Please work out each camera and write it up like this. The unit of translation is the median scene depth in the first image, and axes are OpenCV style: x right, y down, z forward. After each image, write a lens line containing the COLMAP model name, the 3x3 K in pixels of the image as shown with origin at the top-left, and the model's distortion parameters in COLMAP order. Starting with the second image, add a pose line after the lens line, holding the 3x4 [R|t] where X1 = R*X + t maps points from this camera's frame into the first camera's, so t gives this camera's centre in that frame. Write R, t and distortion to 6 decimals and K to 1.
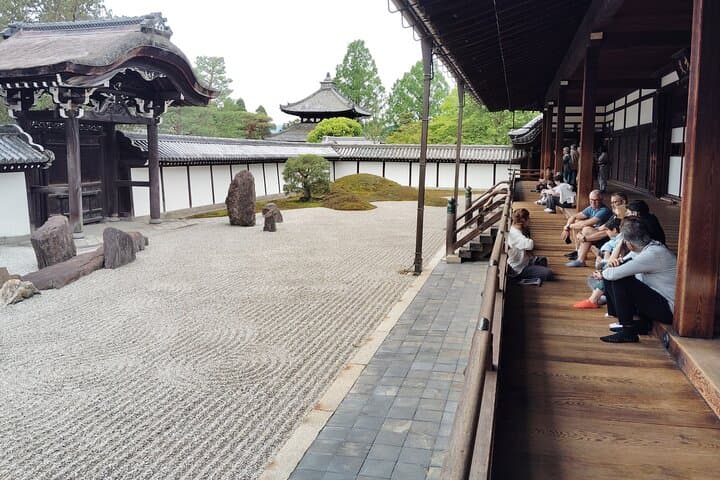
lens RADIAL K [[580.3, 0, 358.7], [0, 580.3, 198.8], [0, 0, 1]] dist [0.104086, -0.198162]
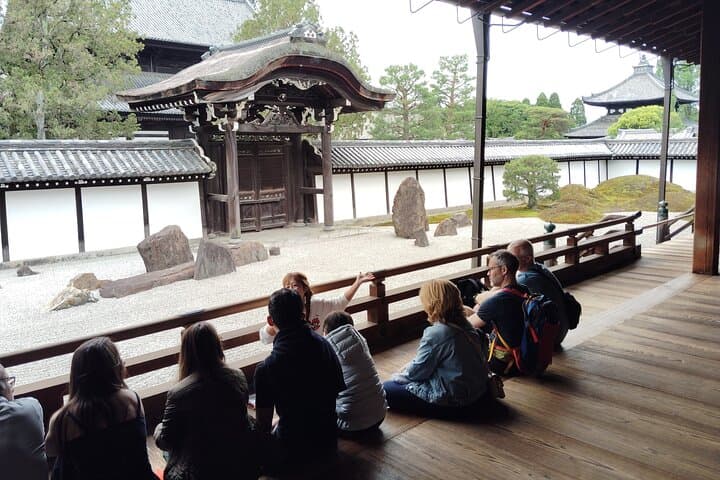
lens RADIAL K [[580.3, 0, 358.7], [0, 580.3, 198.8], [0, 0, 1]] dist [0.104086, -0.198162]
pose [[0.848486, 0.017572, -0.528926, 0.217540], [-0.015196, 0.999845, 0.008841, -0.021670], [0.528999, 0.000536, 0.848622, 0.176263]]
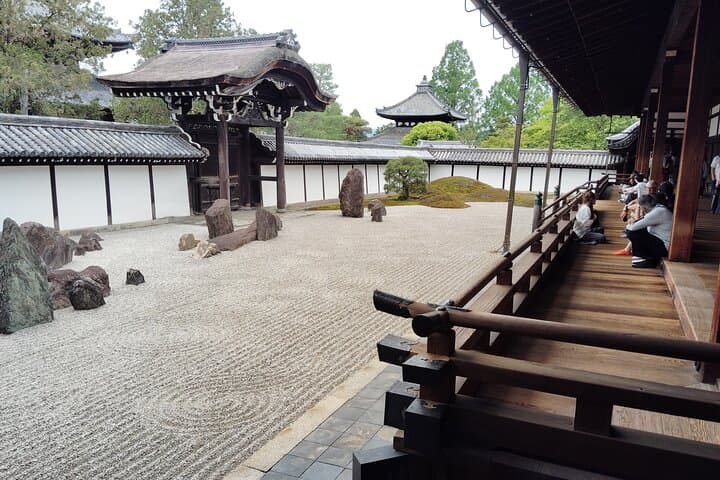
lens RADIAL K [[582.9, 0, 361.0], [0, 582.9, 262.6], [0, 0, 1]] dist [0.097932, -0.199681]
pose [[0.988814, 0.040965, -0.143415, -0.012391], [-0.026738, 0.994652, 0.099758, 0.019904], [0.146734, -0.094807, 0.984622, -0.148994]]
